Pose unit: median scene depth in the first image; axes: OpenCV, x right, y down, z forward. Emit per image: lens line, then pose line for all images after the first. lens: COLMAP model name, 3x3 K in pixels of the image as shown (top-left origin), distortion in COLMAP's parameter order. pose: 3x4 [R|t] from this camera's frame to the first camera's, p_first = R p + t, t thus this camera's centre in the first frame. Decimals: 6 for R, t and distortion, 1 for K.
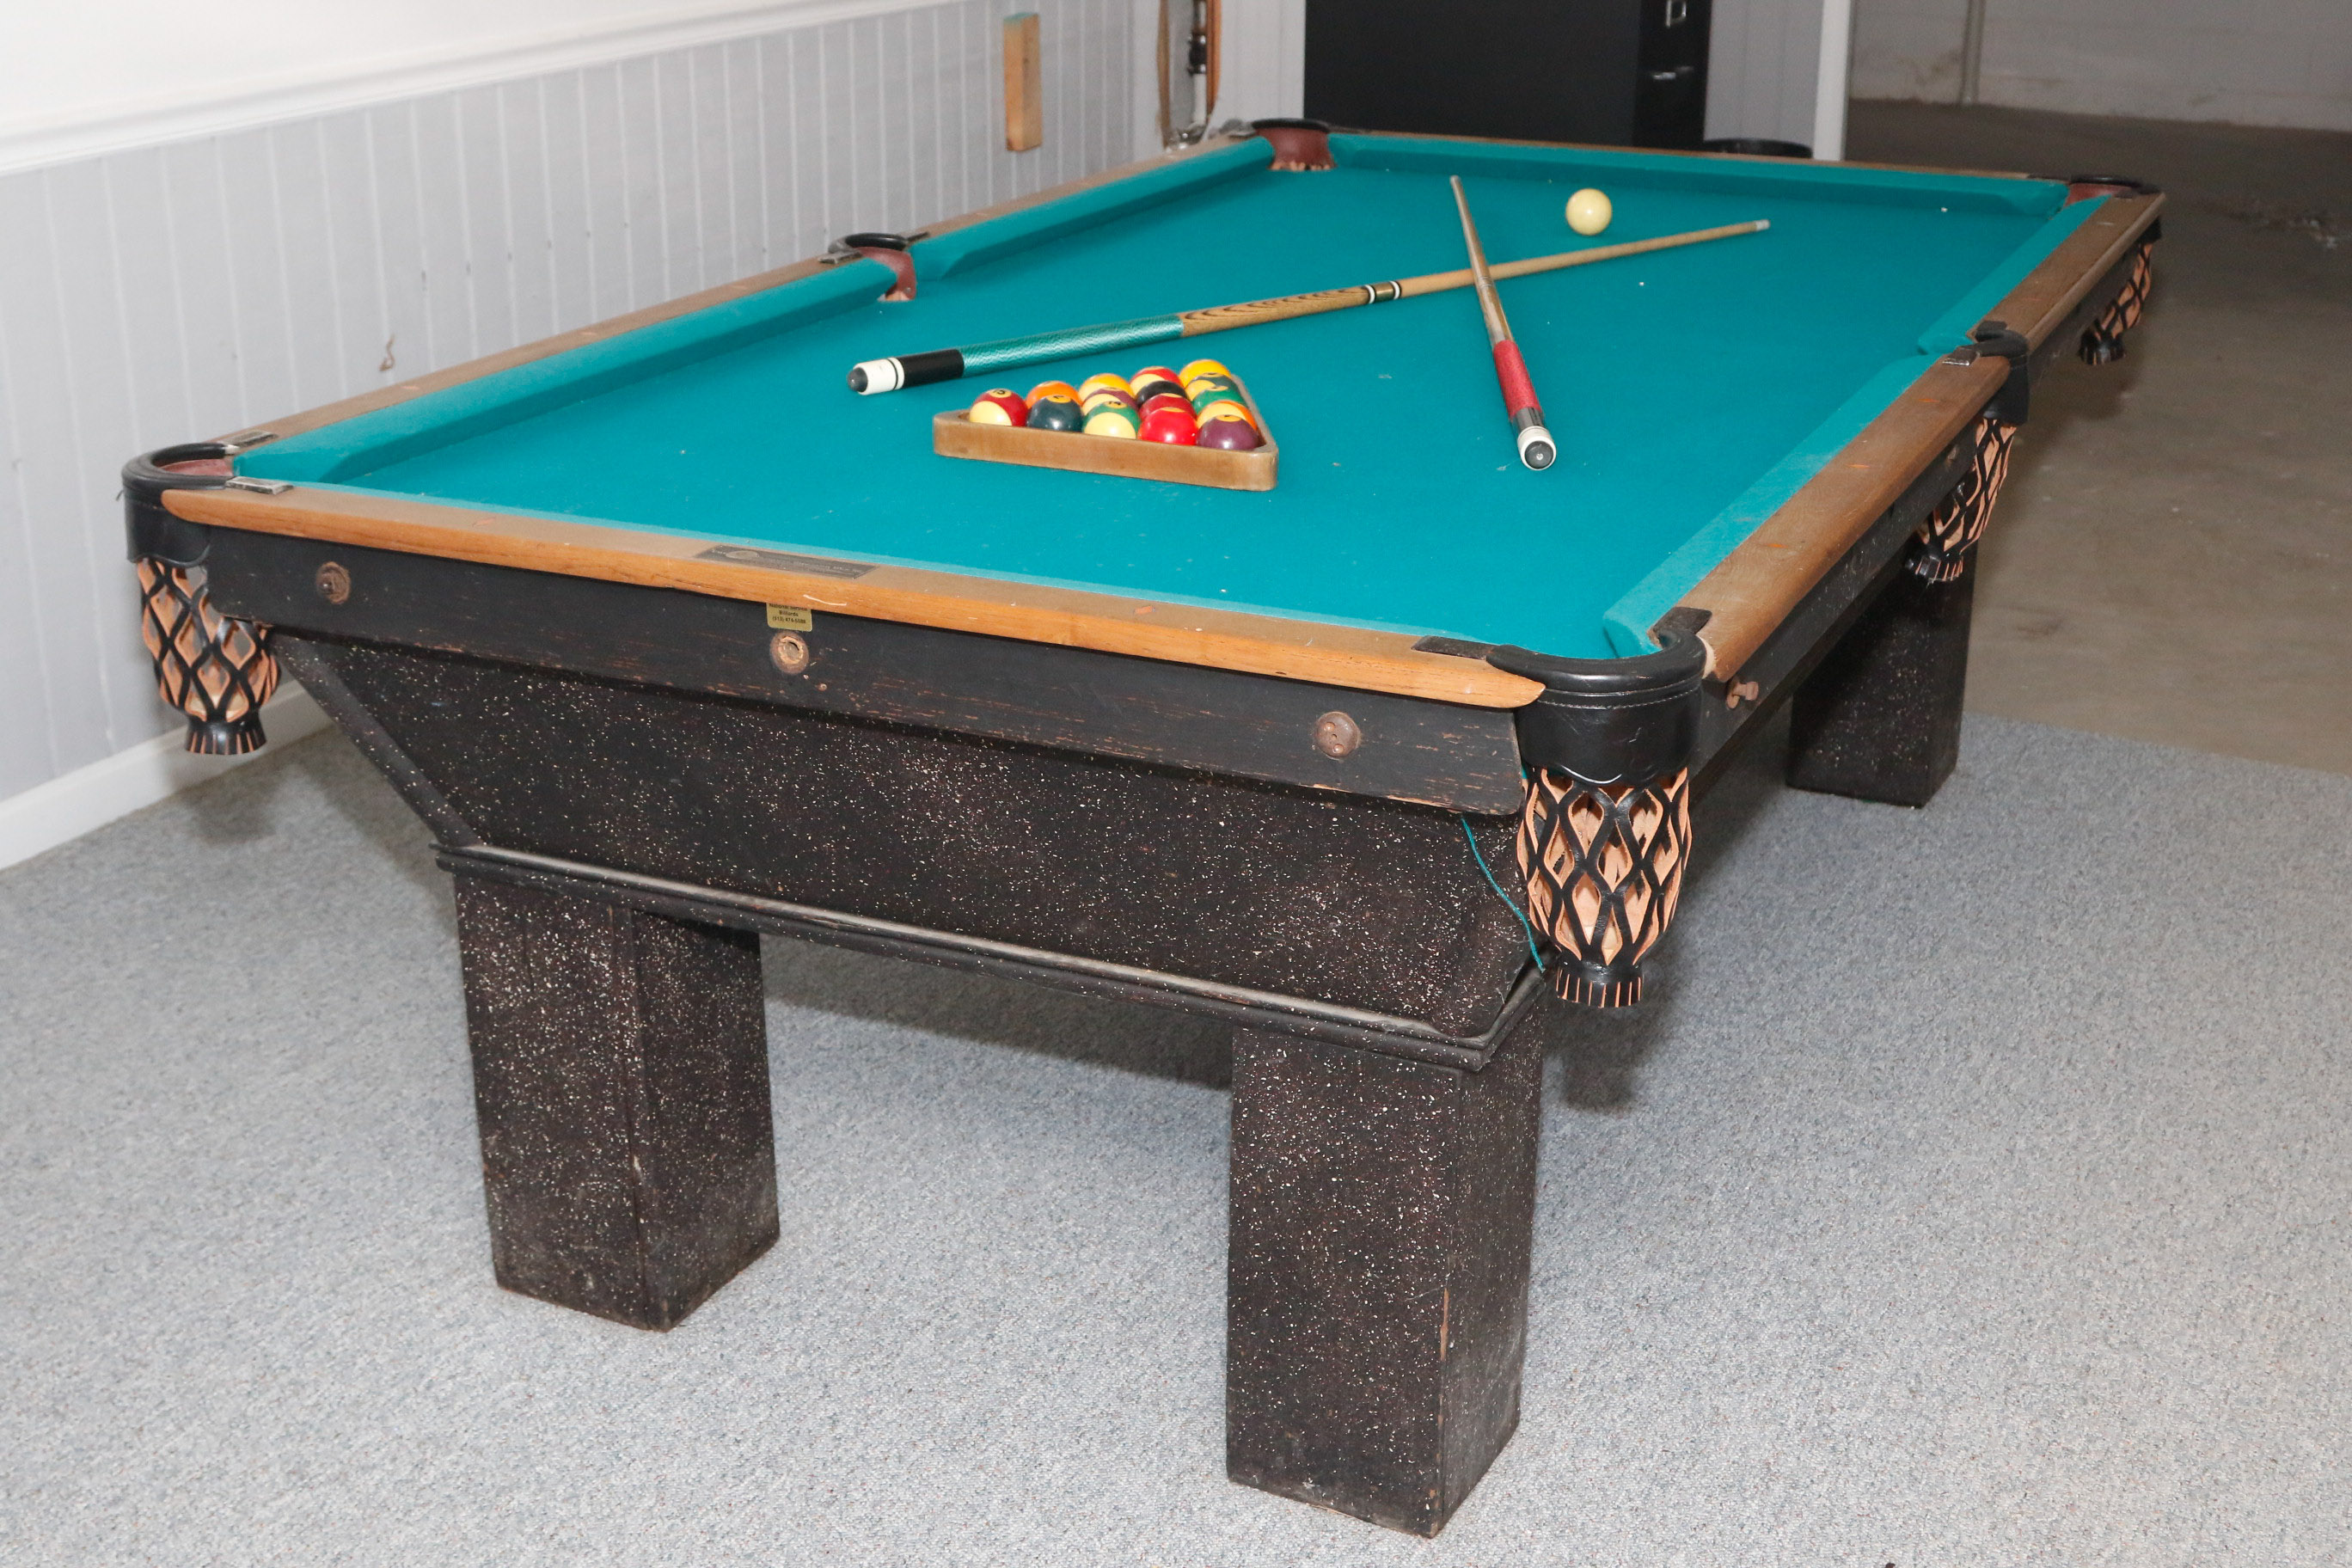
lens RADIAL K [[3044.2, 0, 1165.7], [0, 3044.2, 813.0], [0, 0, 1]] dist [-0.062886, 0.031151]
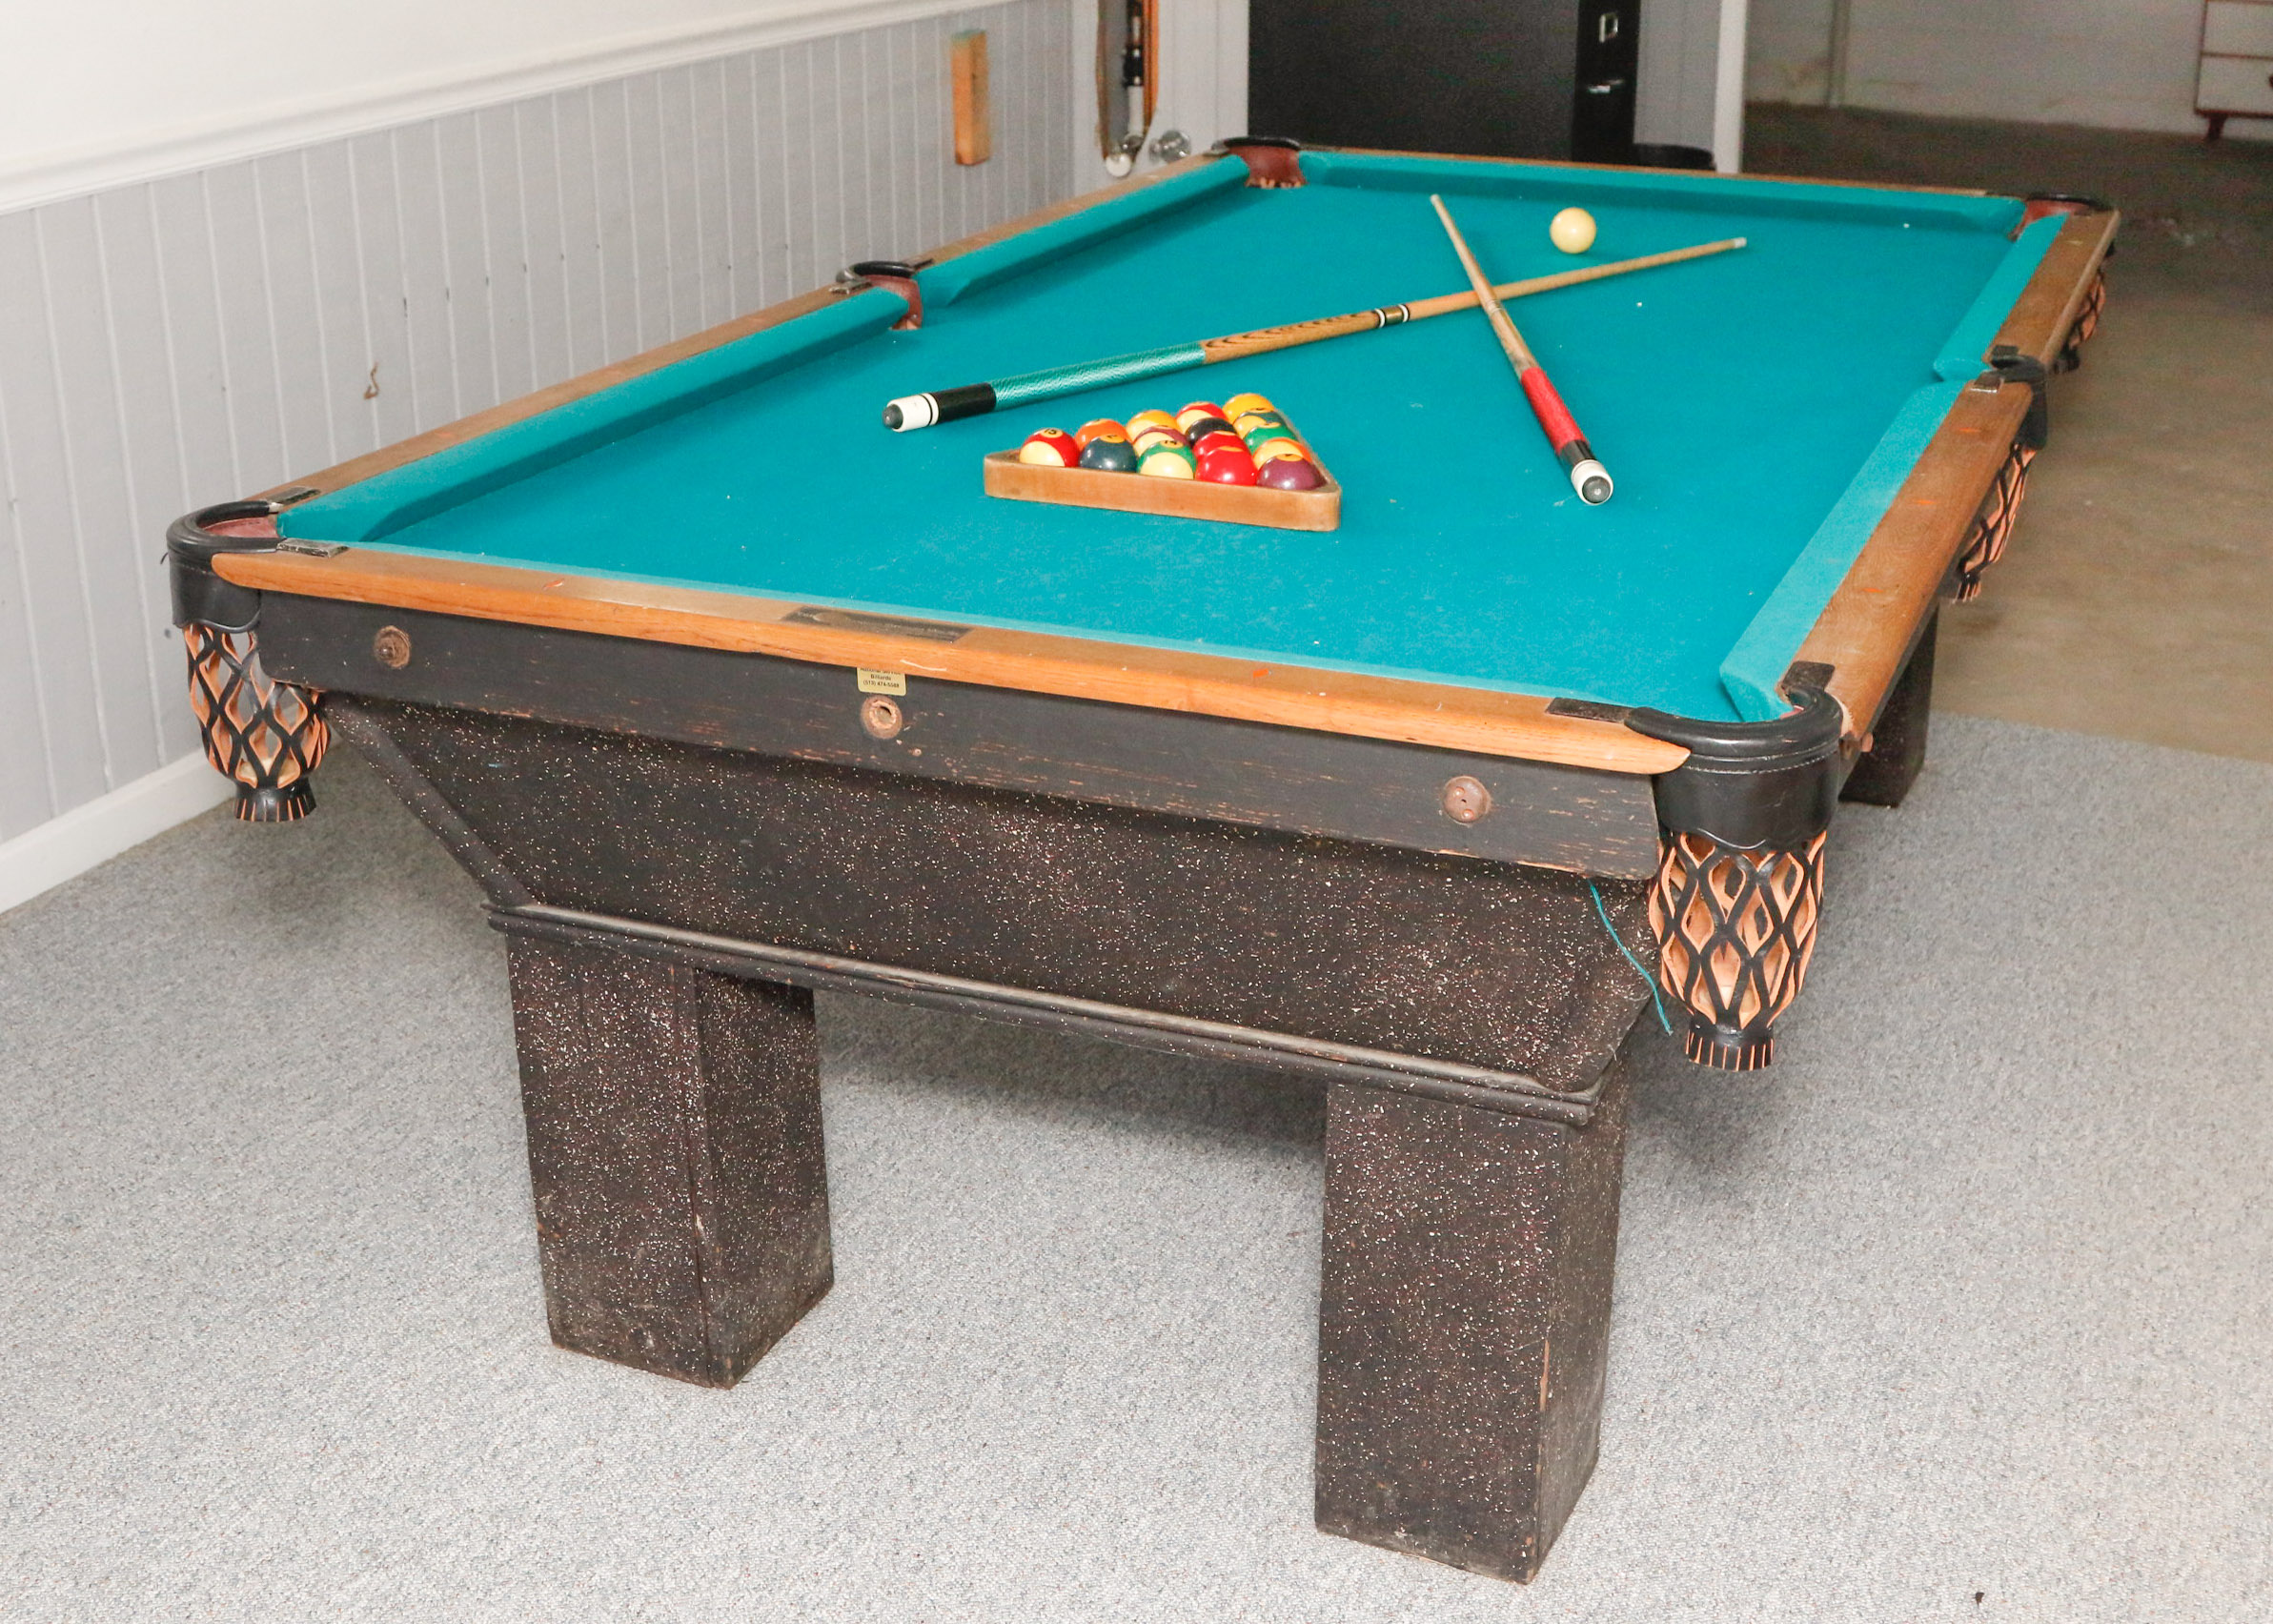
lens RADIAL K [[2886.9, 0, 1213.8], [0, 2886.9, 811.0], [0, 0, 1]] dist [-0.098441, -0.001683]
pose [[0.998048, -0.019671, 0.059270, -0.062832], [0.018883, 0.999726, 0.013835, -0.028906], [-0.059526, -0.012689, 0.998146, 0.064752]]
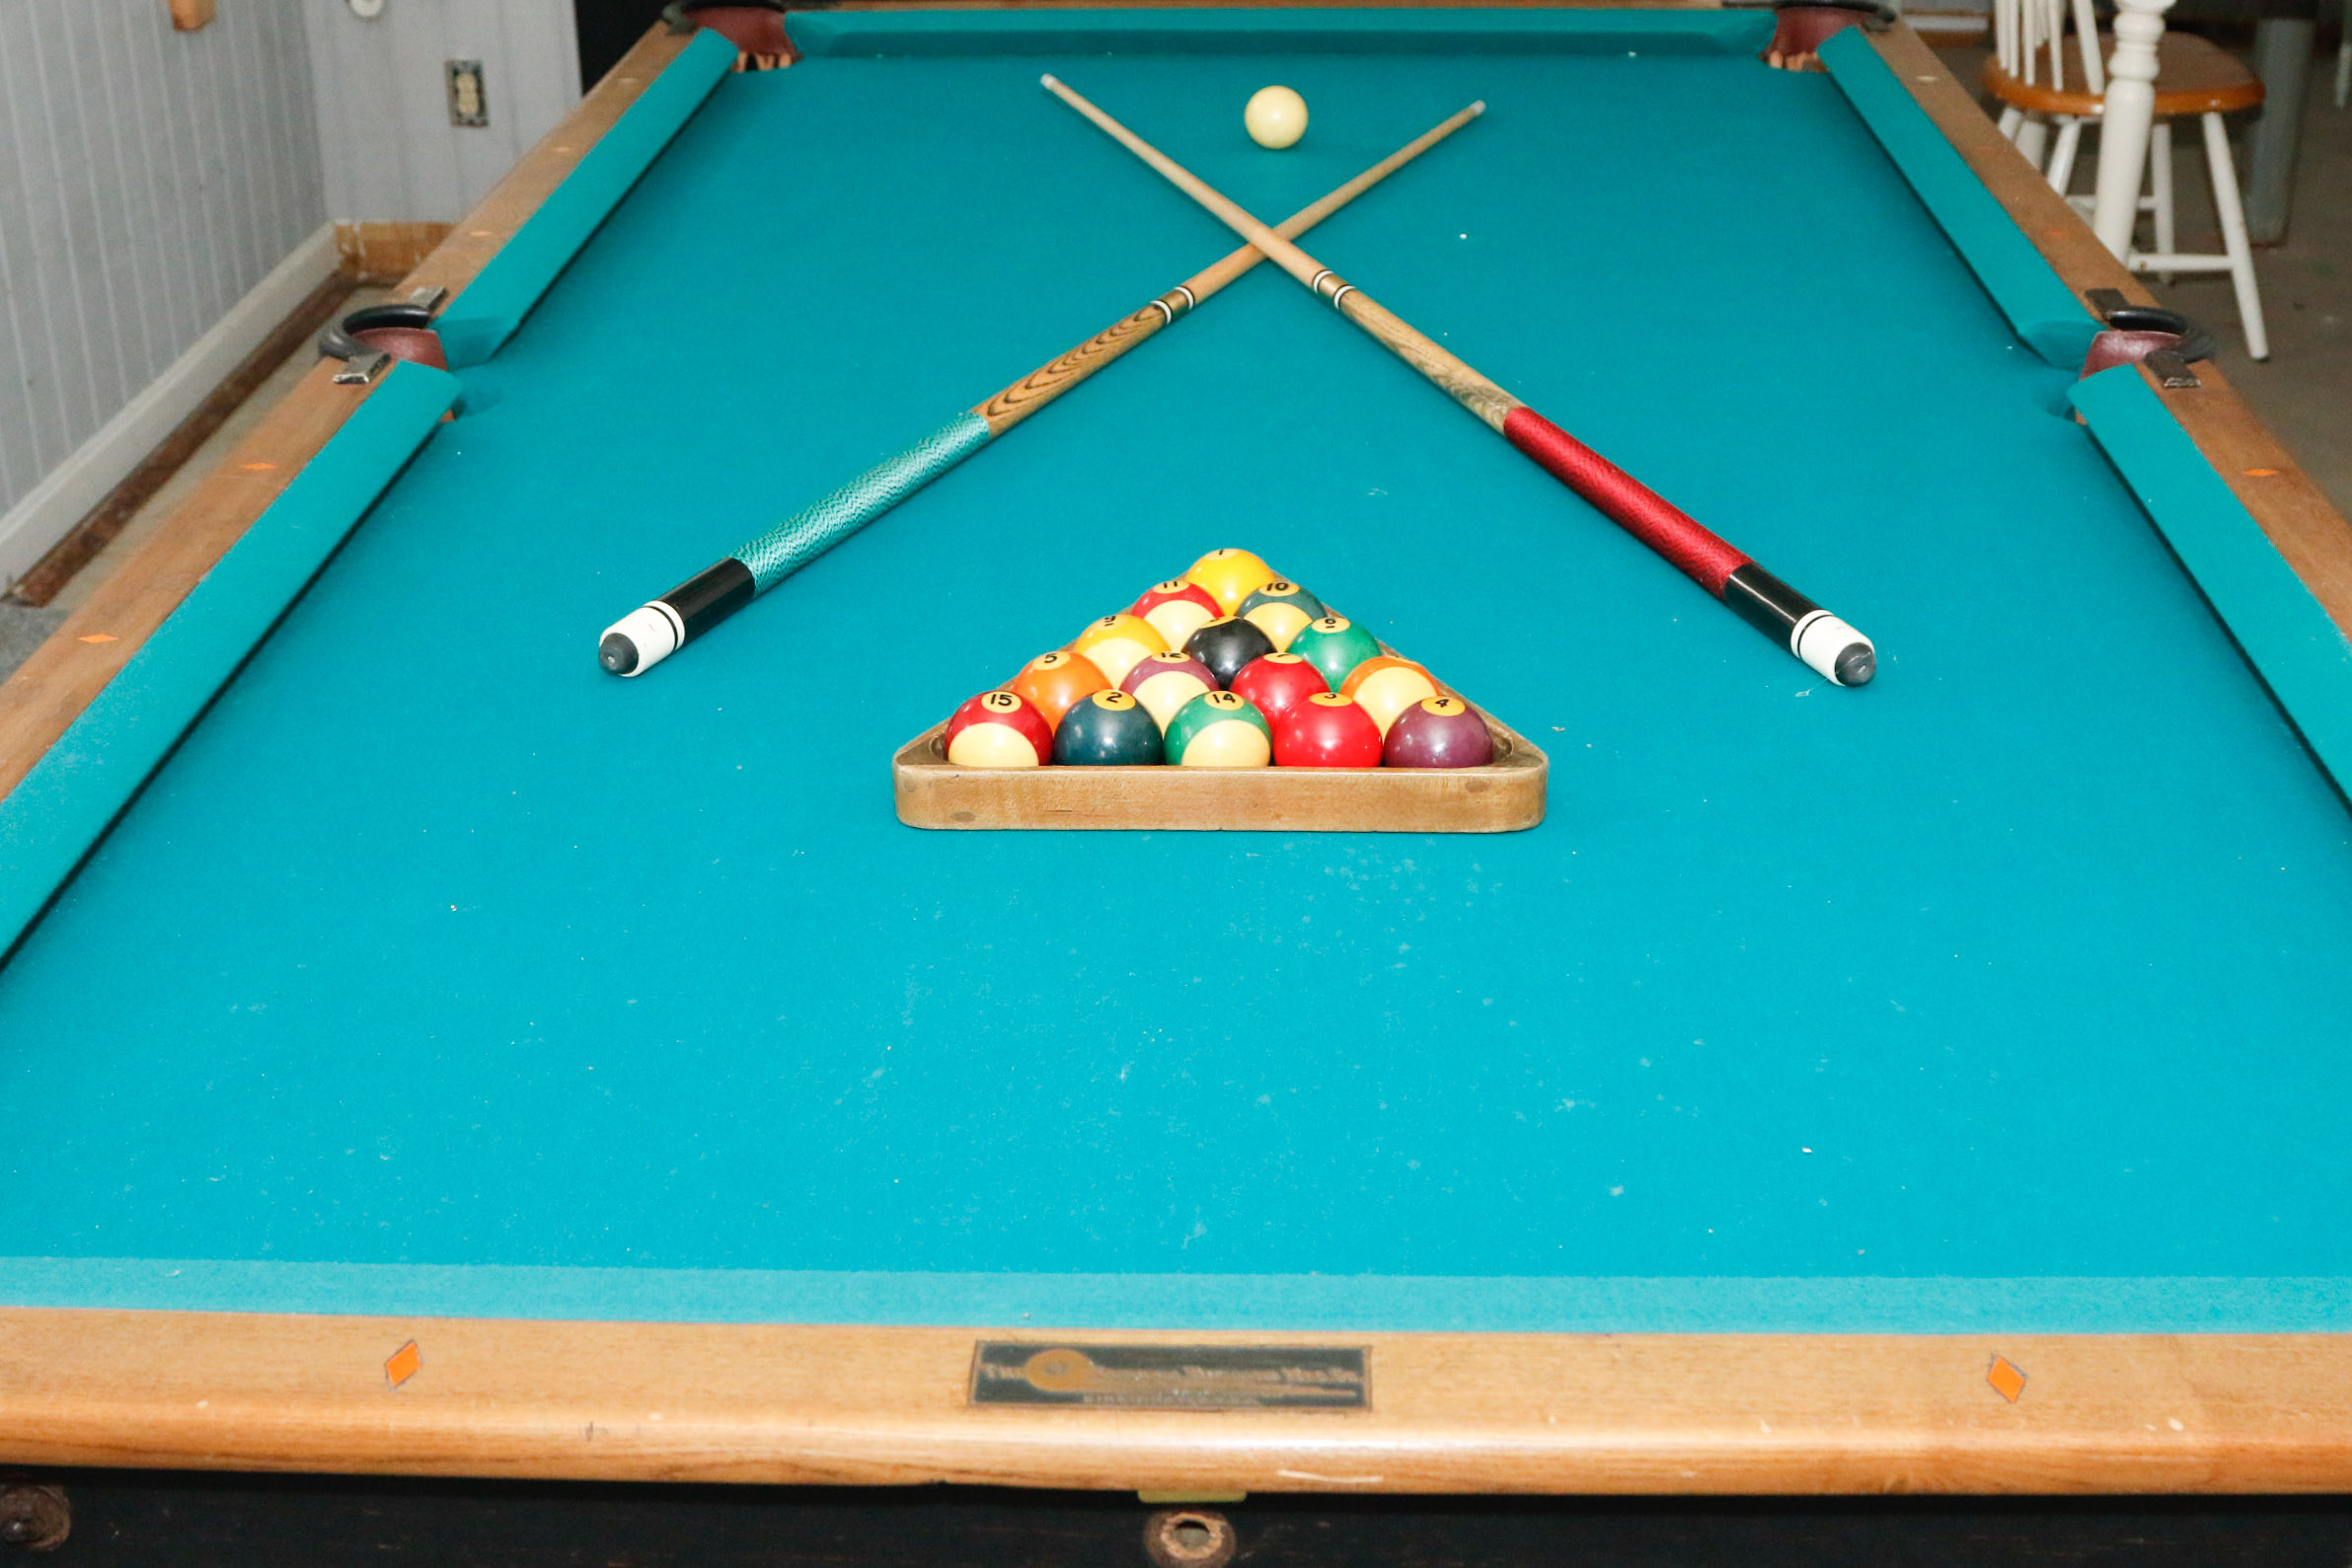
lens RADIAL K [[2994.9, 0, 1274.2], [0, 2994.9, 781.2], [0, 0, 1]] dist [-0.135414, 0.068937]
pose [[0.915797, -0.180913, 0.358590, -0.221893], [0.145492, 0.981601, 0.123660, -0.195154], [-0.374364, -0.061075, 0.925268, 0.488981]]
